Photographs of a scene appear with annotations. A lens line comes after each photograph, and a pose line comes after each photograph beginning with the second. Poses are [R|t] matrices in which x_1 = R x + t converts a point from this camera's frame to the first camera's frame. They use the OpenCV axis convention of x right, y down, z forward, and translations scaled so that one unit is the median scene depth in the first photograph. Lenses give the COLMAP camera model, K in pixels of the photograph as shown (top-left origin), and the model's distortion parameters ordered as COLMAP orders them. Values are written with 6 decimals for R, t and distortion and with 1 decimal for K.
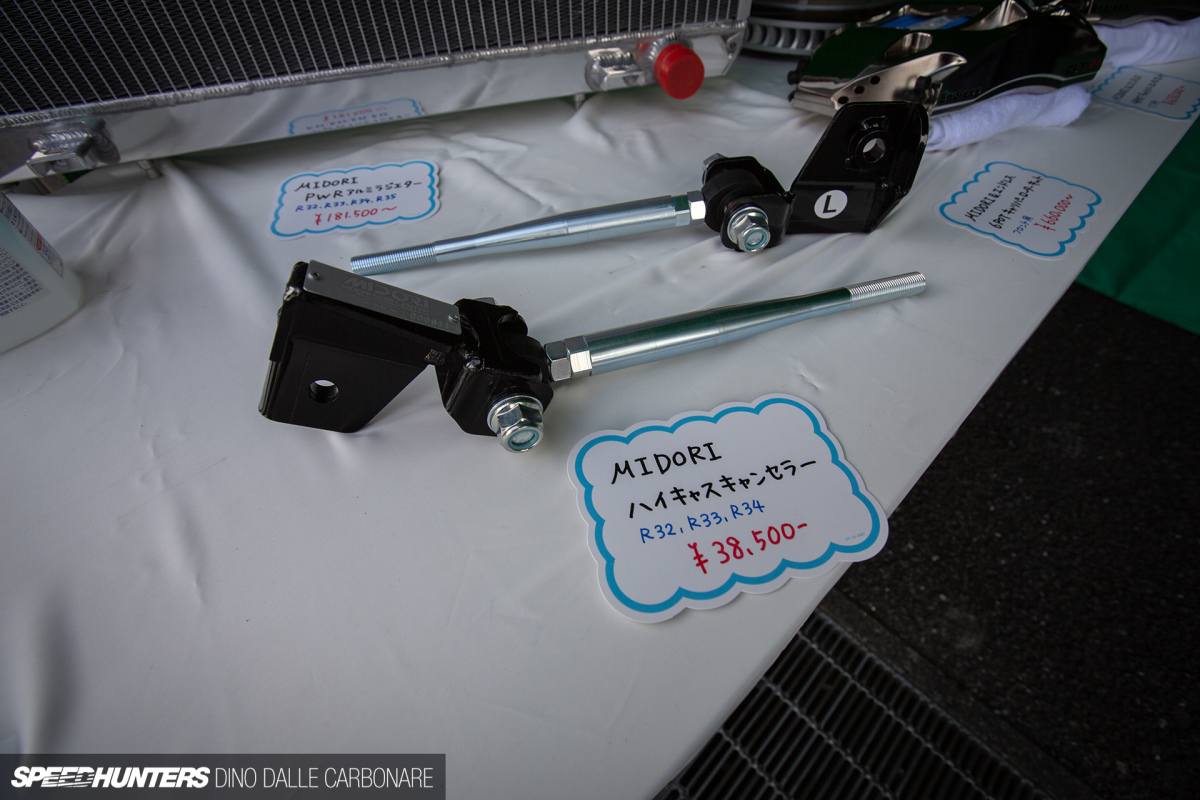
lens RADIAL K [[529.4, 0, 598.1], [0, 529.4, 392.9], [0, 0, 1]] dist [-0.049231, 0.010529]
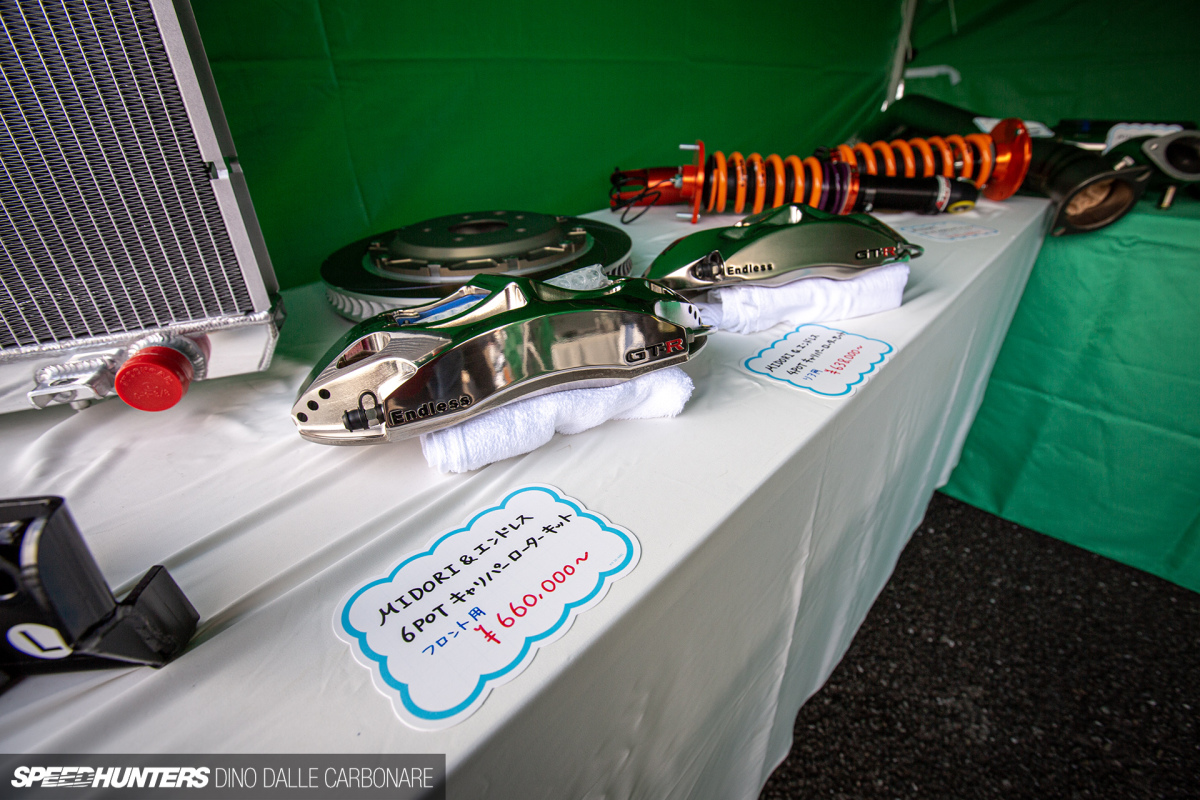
lens RADIAL K [[529.4, 0, 598.1], [0, 529.4, 392.9], [0, 0, 1]] dist [-0.049231, 0.010529]
pose [[0.998261, -0.033508, 0.048500, 0.328471], [0.048489, 0.934631, -0.352297, -0.123166], [-0.033525, 0.354036, 0.934631, 0.112483]]
